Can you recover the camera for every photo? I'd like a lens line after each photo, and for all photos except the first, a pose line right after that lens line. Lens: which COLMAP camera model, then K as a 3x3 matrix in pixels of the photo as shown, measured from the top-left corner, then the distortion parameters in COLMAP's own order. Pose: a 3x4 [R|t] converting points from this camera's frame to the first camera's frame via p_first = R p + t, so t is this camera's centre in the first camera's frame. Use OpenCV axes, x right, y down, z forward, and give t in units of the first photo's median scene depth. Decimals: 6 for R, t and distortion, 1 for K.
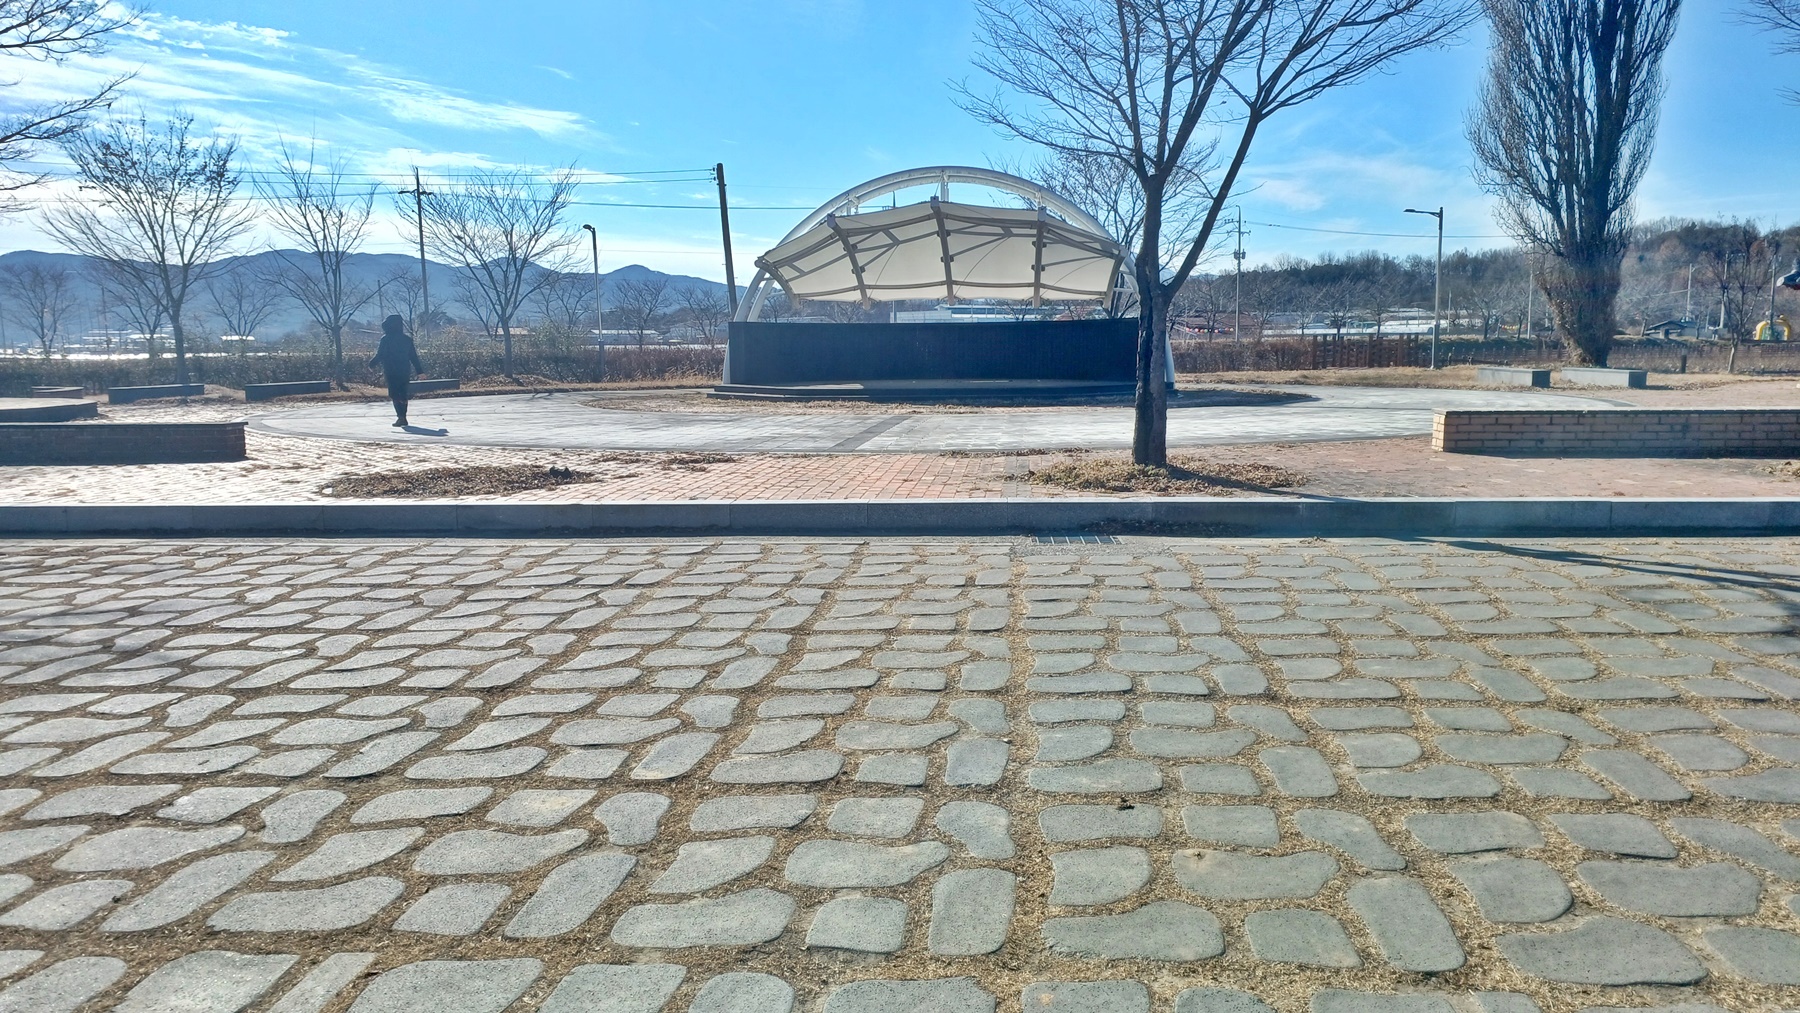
lens RADIAL K [[1208.8, 0, 900.0], [0, 1208.8, 506.5], [0, 0, 1]] dist [0.004709, -0.002066]
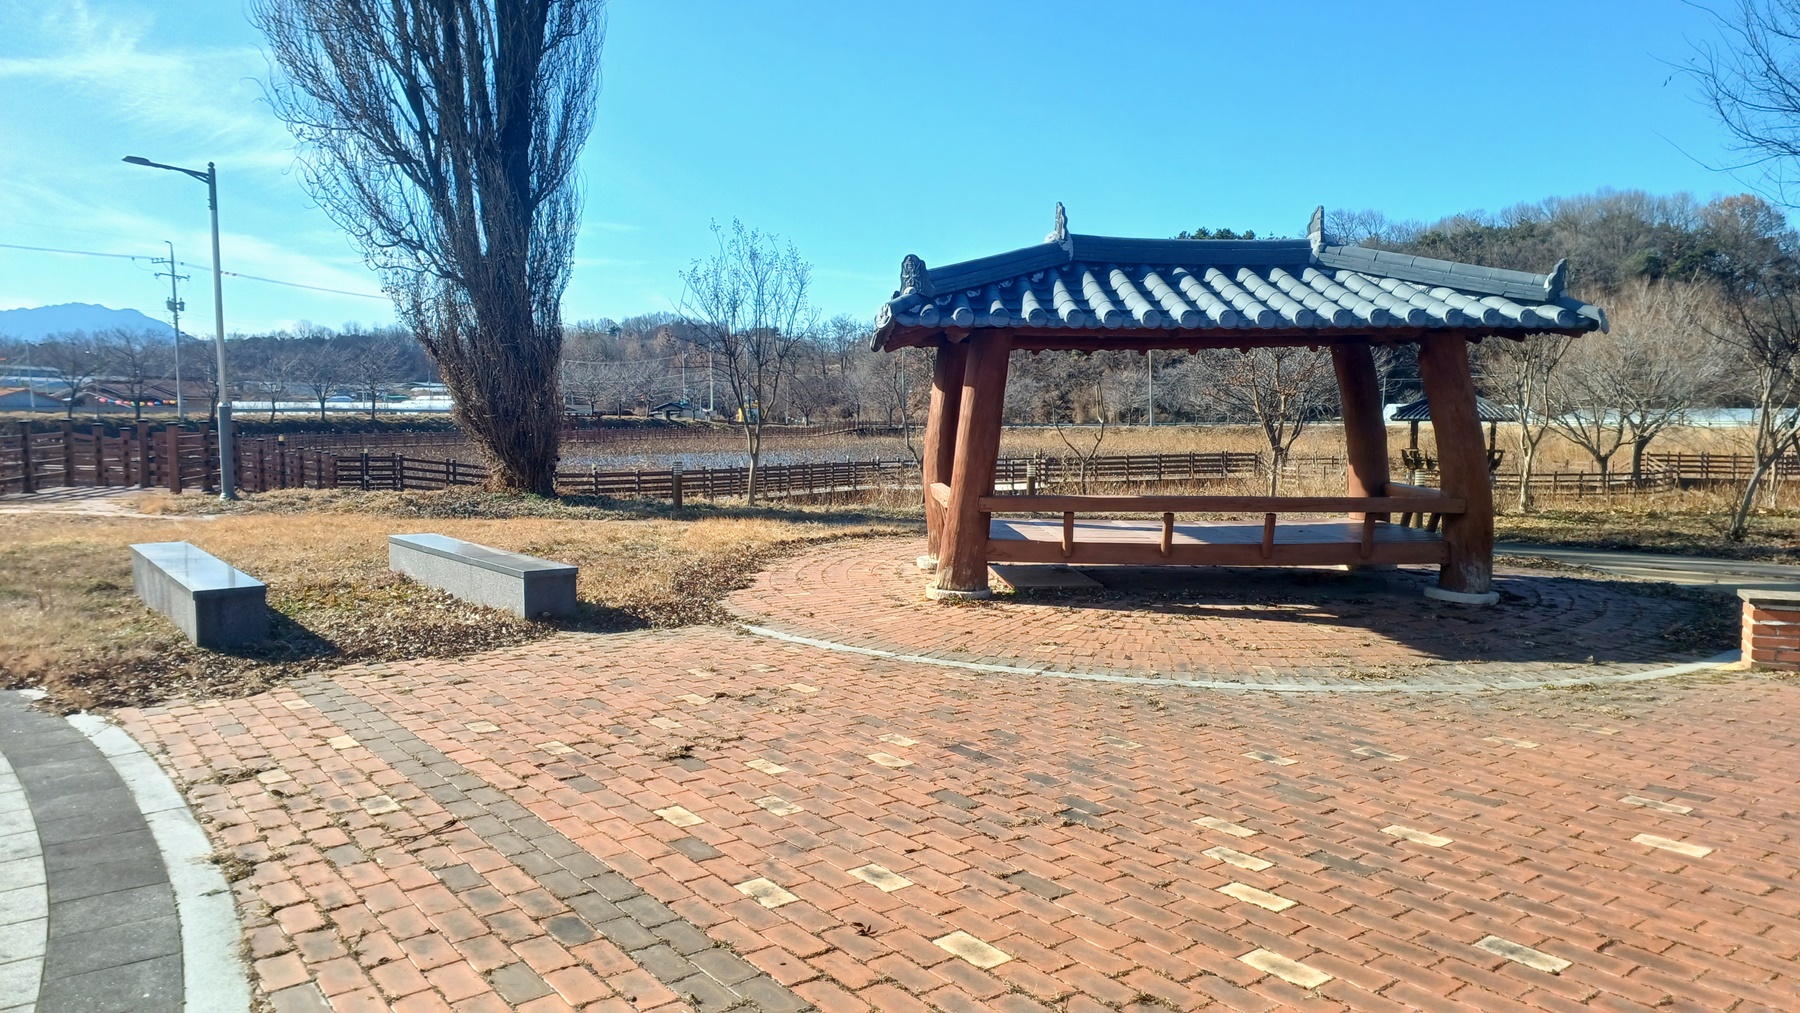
lens RADIAL K [[1208.8, 0, 900.0], [0, 1208.8, 506.5], [0, 0, 1]] dist [0.004709, -0.002066]
pose [[0.733610, -0.036069, 0.678613, 0.327624], [0.077197, 0.996550, -0.030485, -0.079956], [-0.675172, 0.074751, 0.733863, 0.495728]]
